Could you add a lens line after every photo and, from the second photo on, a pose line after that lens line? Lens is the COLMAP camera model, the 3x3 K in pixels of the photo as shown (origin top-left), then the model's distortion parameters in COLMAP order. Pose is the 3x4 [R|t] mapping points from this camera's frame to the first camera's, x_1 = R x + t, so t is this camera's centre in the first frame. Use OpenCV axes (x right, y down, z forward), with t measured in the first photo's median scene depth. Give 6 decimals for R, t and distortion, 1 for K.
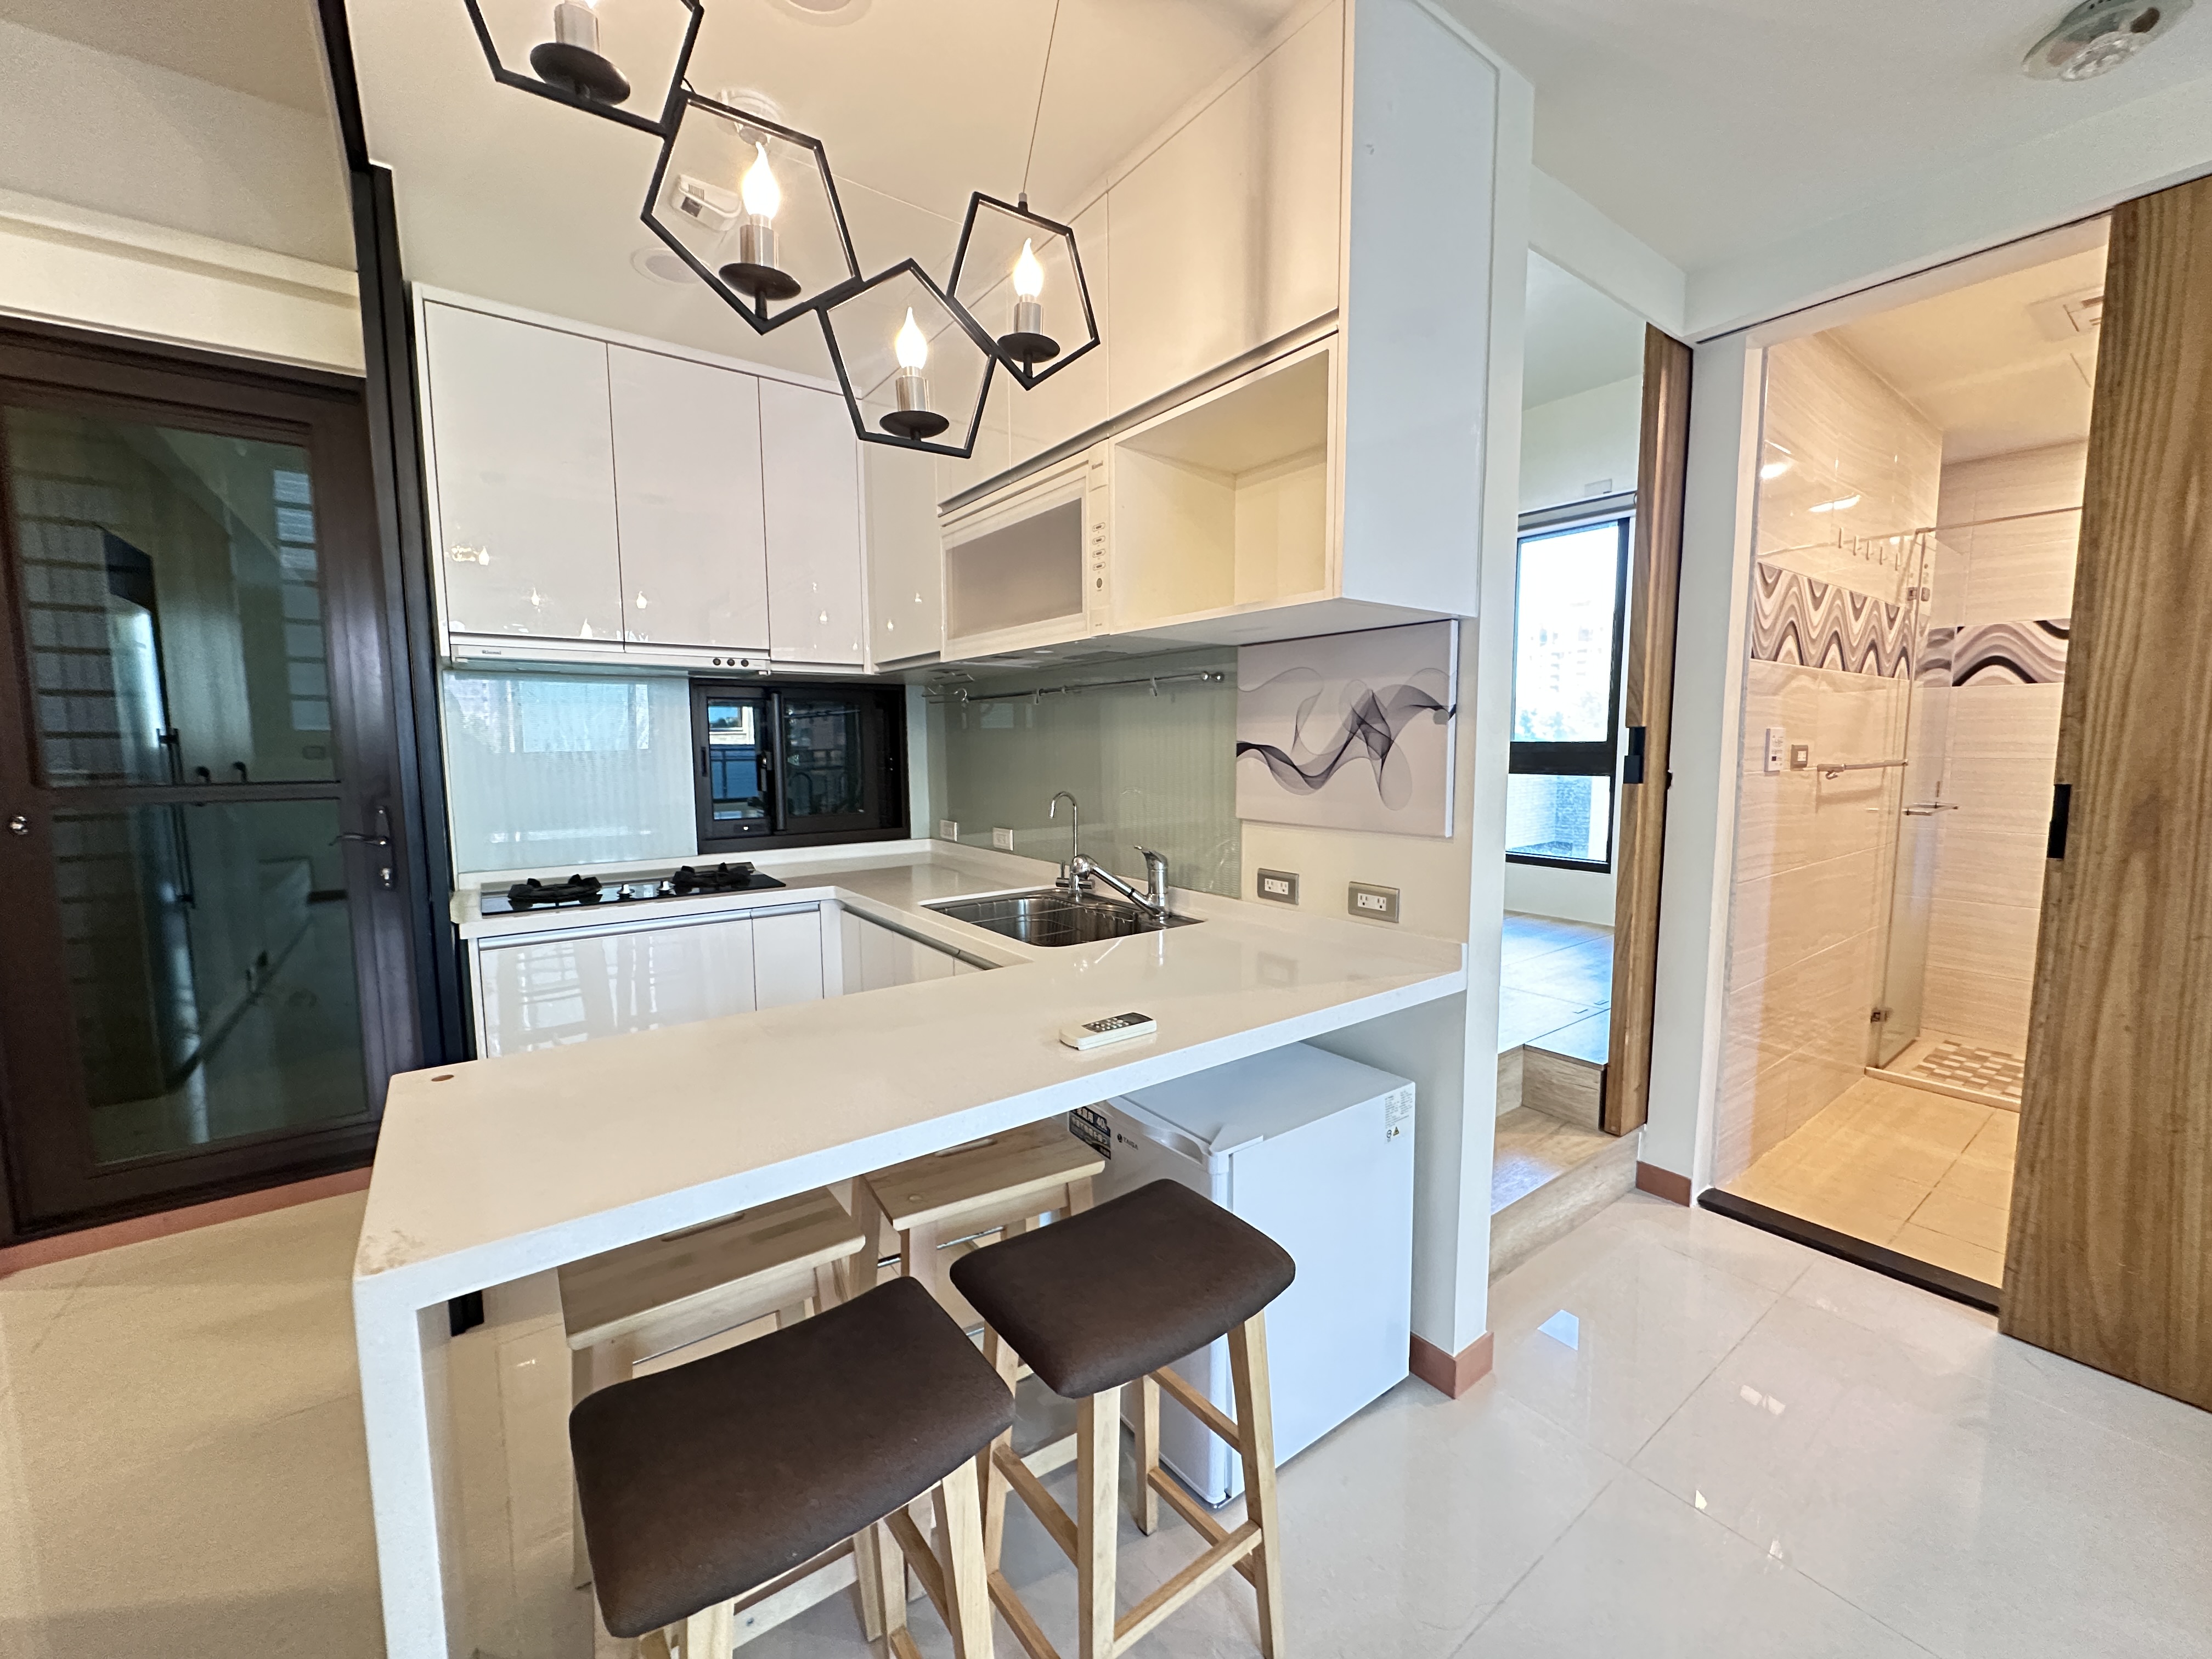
lens RADIAL K [[879.6, 0, 1106.3], [0, 879.6, 827.9], [0, 0, 1]] dist [-0.003081, 0.000364]
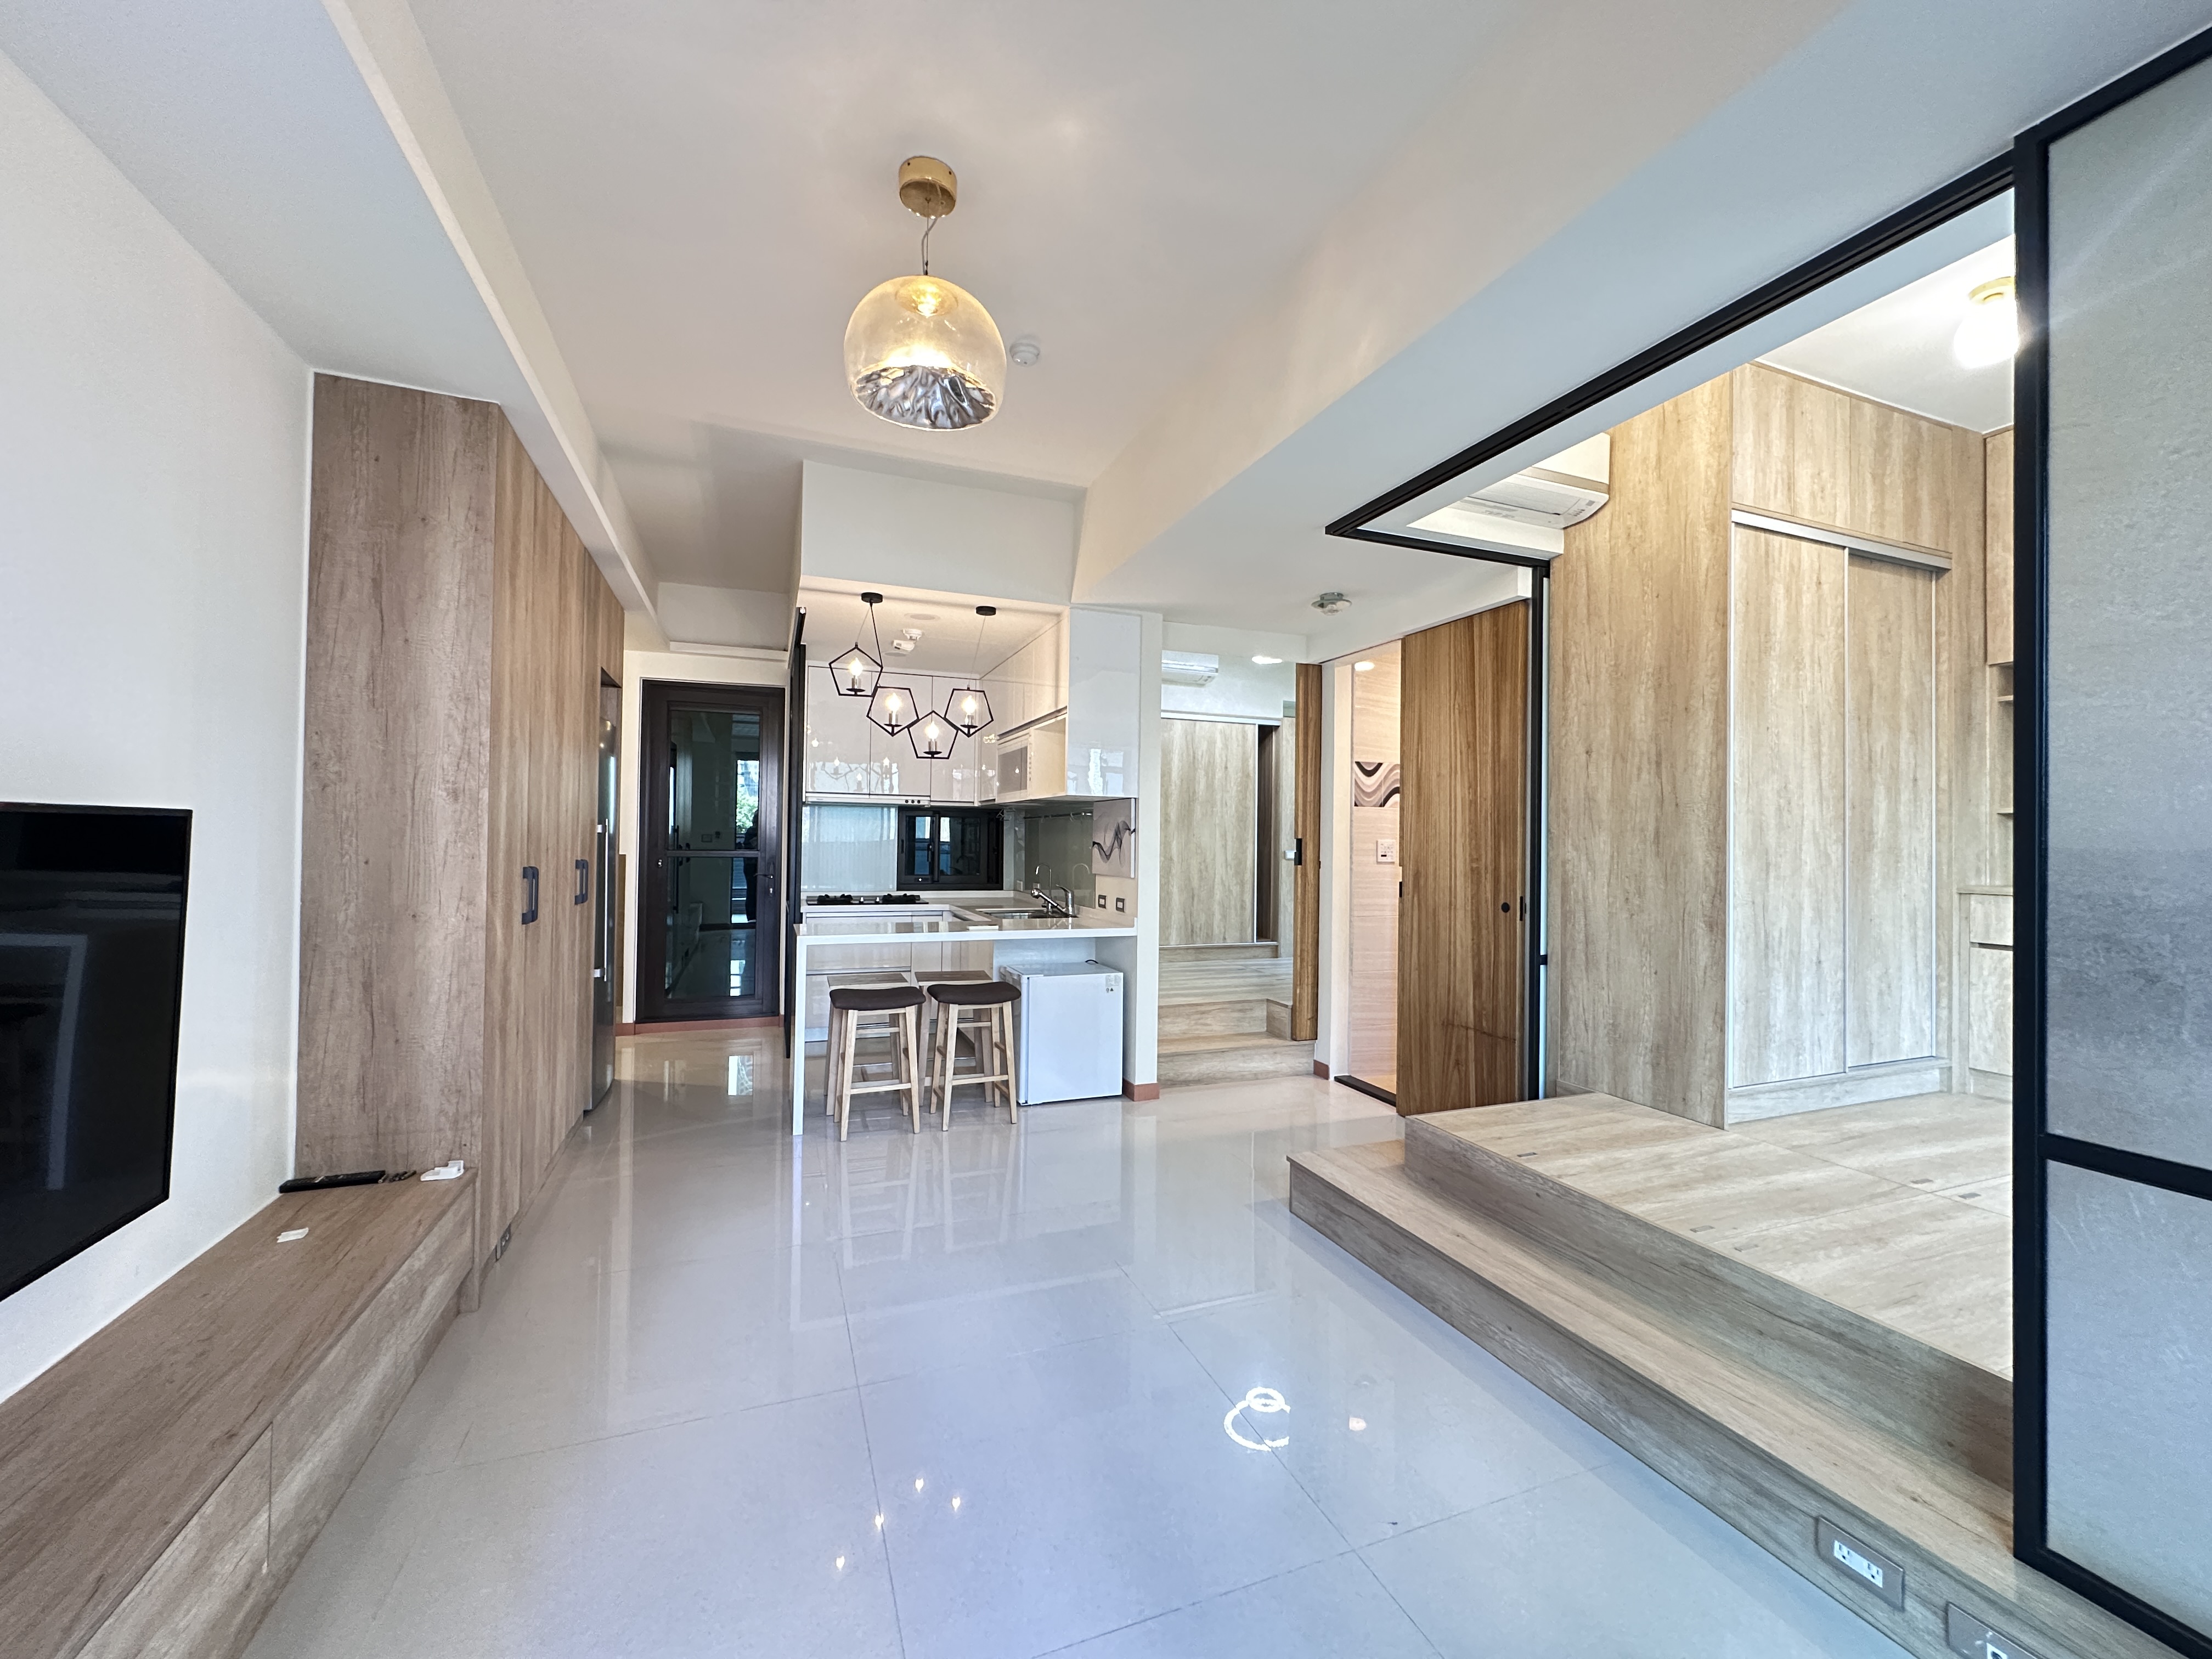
lens RADIAL K [[879.6, 0, 1105.5], [0, 879.6, 827.6], [0, 0, 1]] dist [-0.003081, 0.000364]
pose [[0.964499, 0.016886, -0.263547, 0.903983], [-0.046673, 0.993144, -0.107175, 0.133533], [0.259931, 0.115670, 0.958674, -1.432780]]
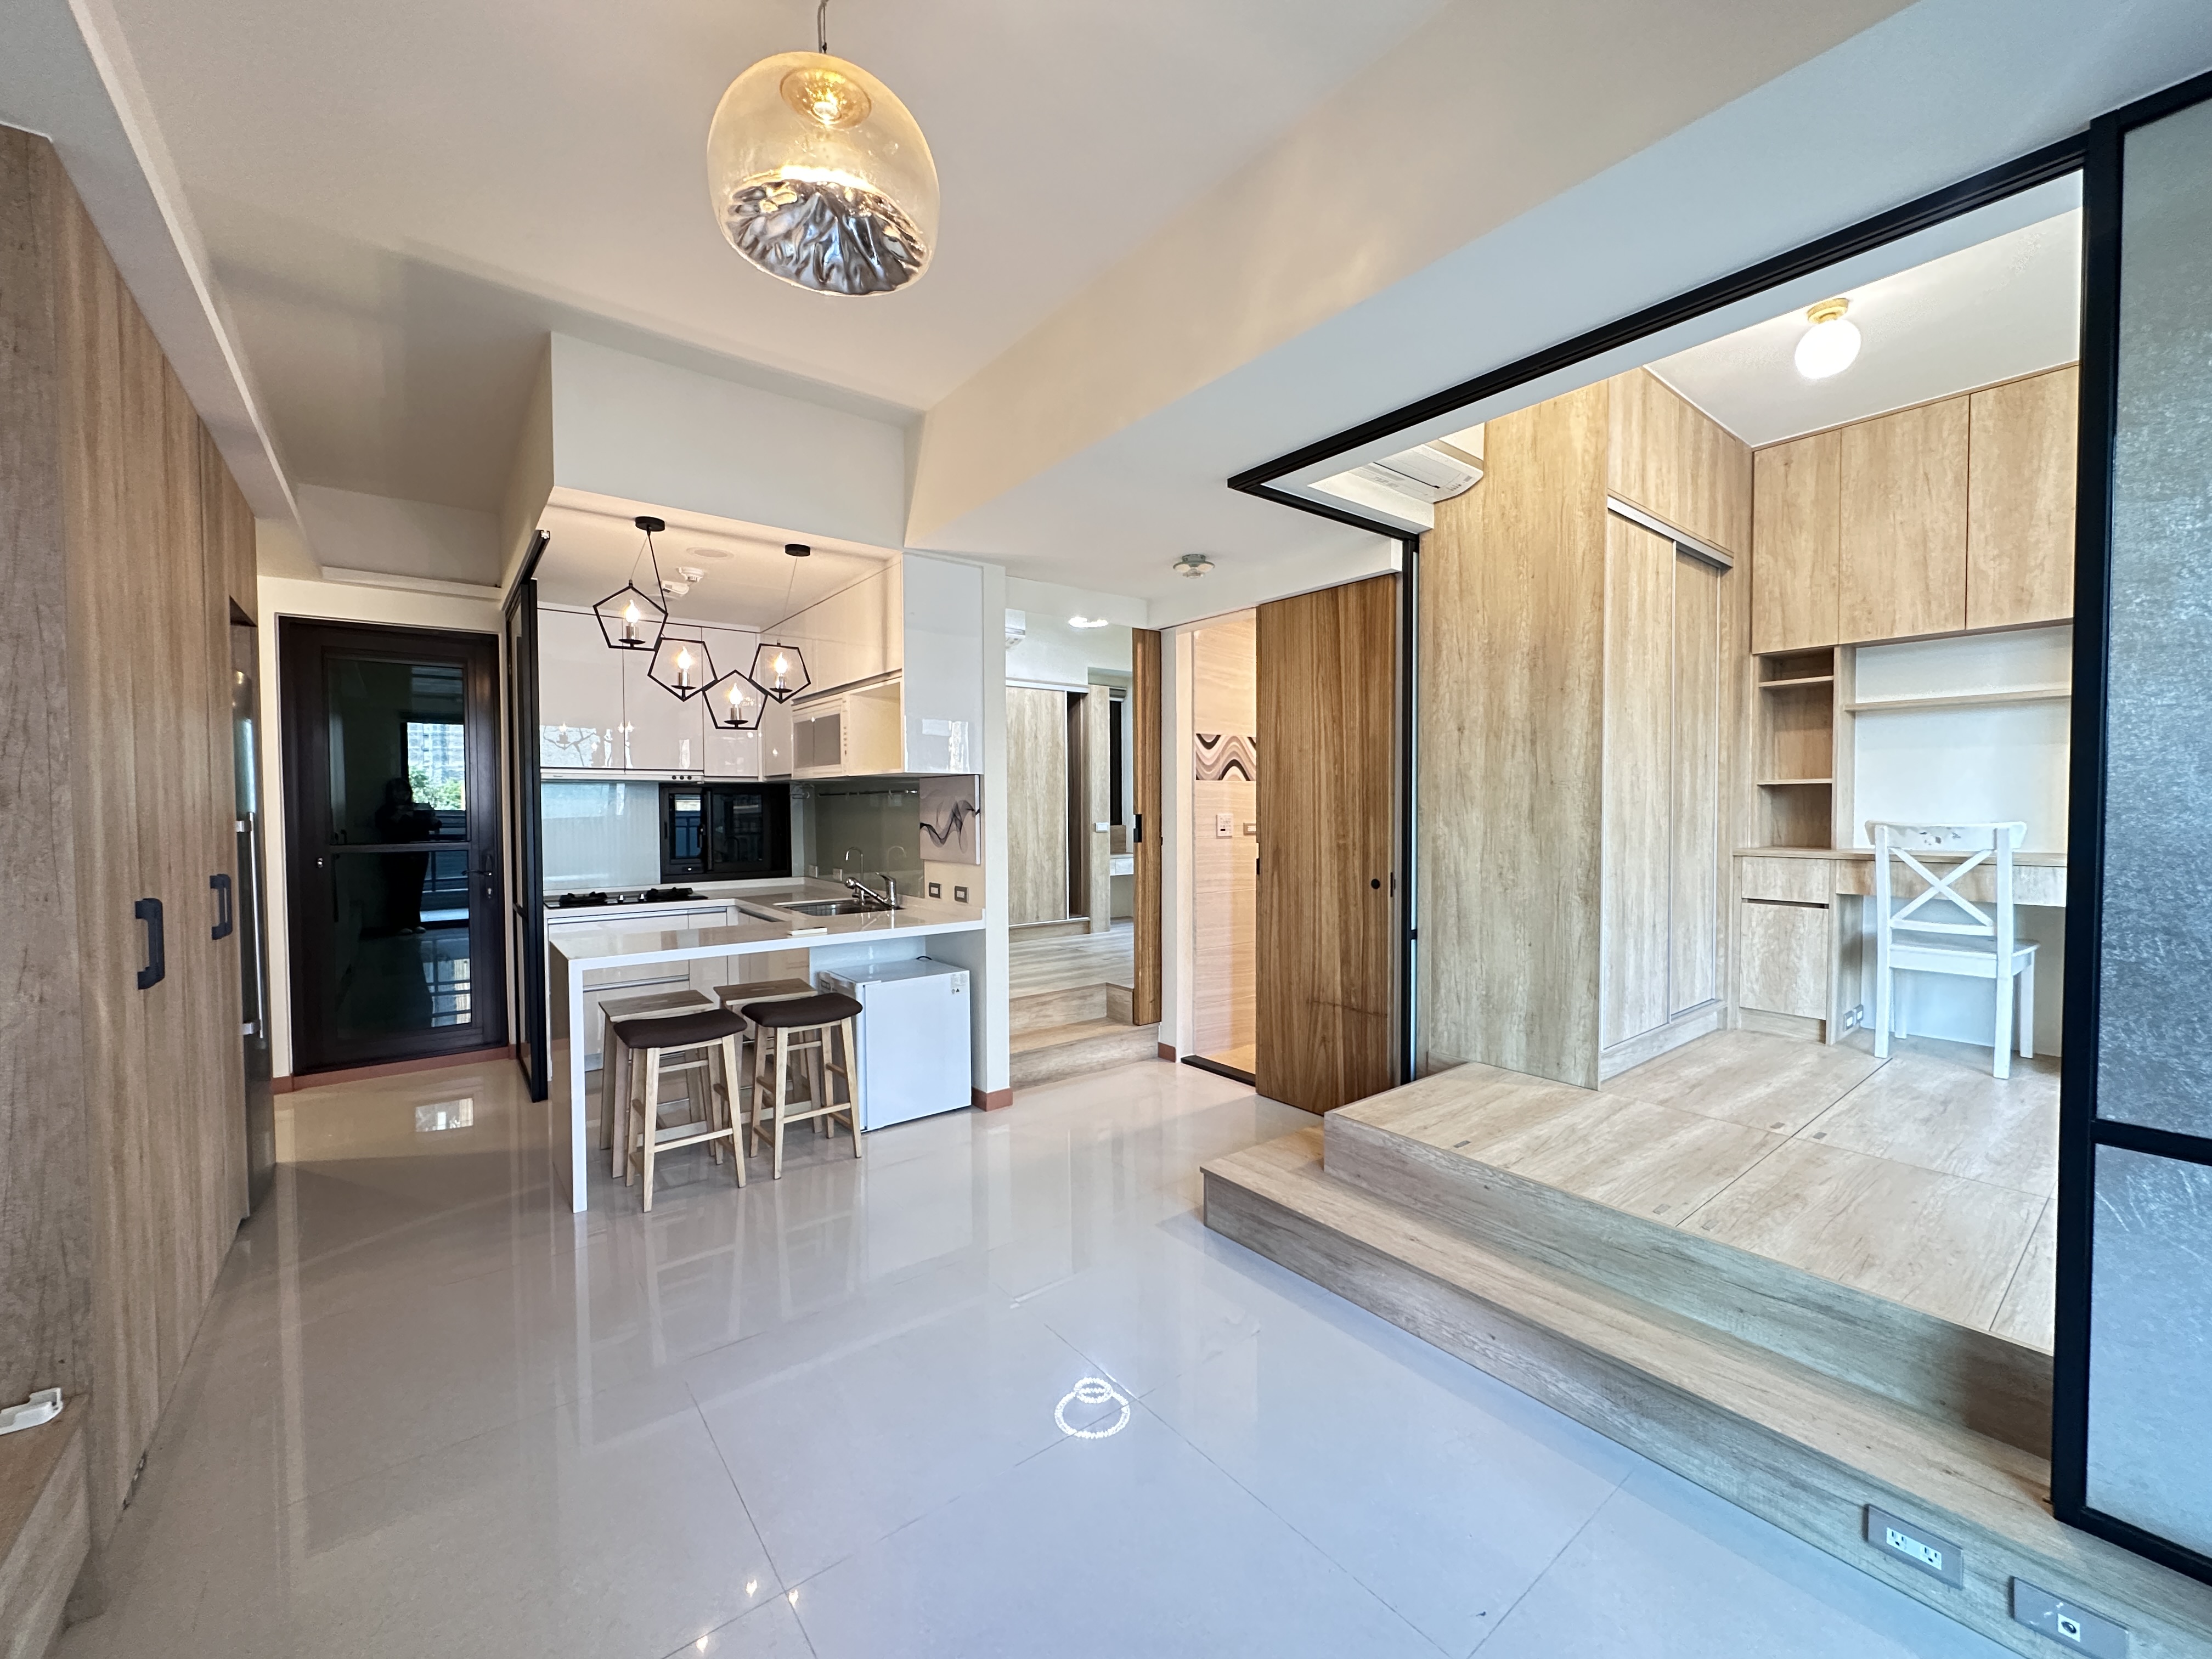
lens RADIAL K [[879.6, 0, 1105.2], [0, 879.6, 827.7], [0, 0, 1]] dist [-0.003081, 0.000364]
pose [[0.999623, 0.001537, 0.027399, 0.597382], [0.000457, 0.997358, -0.072648, 0.076358], [-0.027438, 0.072633, 0.996981, -1.246723]]
